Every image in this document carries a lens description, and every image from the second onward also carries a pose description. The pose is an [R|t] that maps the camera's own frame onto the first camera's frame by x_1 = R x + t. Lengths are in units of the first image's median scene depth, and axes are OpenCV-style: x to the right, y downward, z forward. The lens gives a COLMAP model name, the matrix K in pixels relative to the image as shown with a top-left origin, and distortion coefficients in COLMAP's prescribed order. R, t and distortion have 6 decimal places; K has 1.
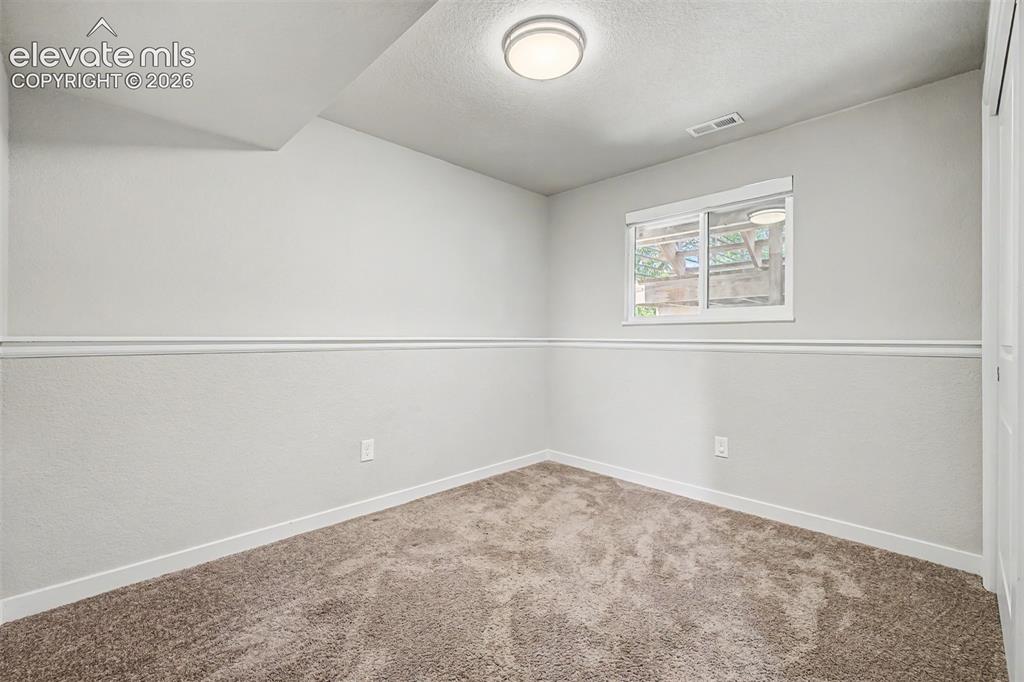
lens RADIAL K [[433.7, 0, 512.0], [0, 433.7, 341.0], [0, 0, 1]] dist [0.010246, -0.000466]
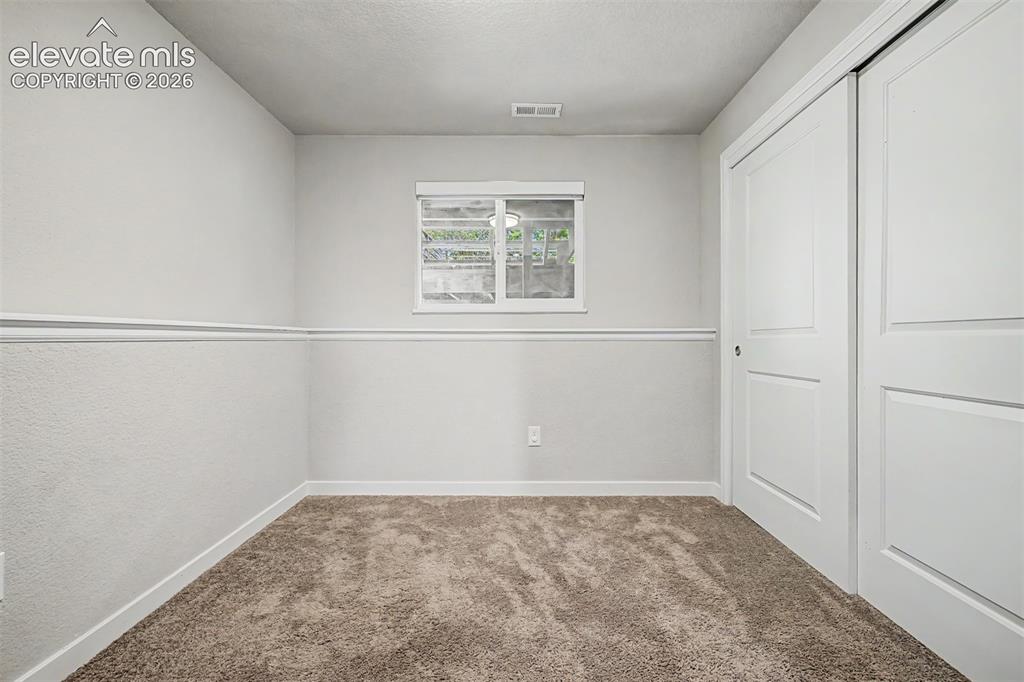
lens RADIAL K [[433.7, 0, 512.0], [0, 433.7, 341.0], [0, 0, 1]] dist [0.010246, -0.000466]
pose [[0.710058, -0.007693, 0.704101, -0.267619], [0.007516, 0.999966, 0.003346, 0.021415], [-0.704103, 0.002916, 0.710092, 0.342525]]
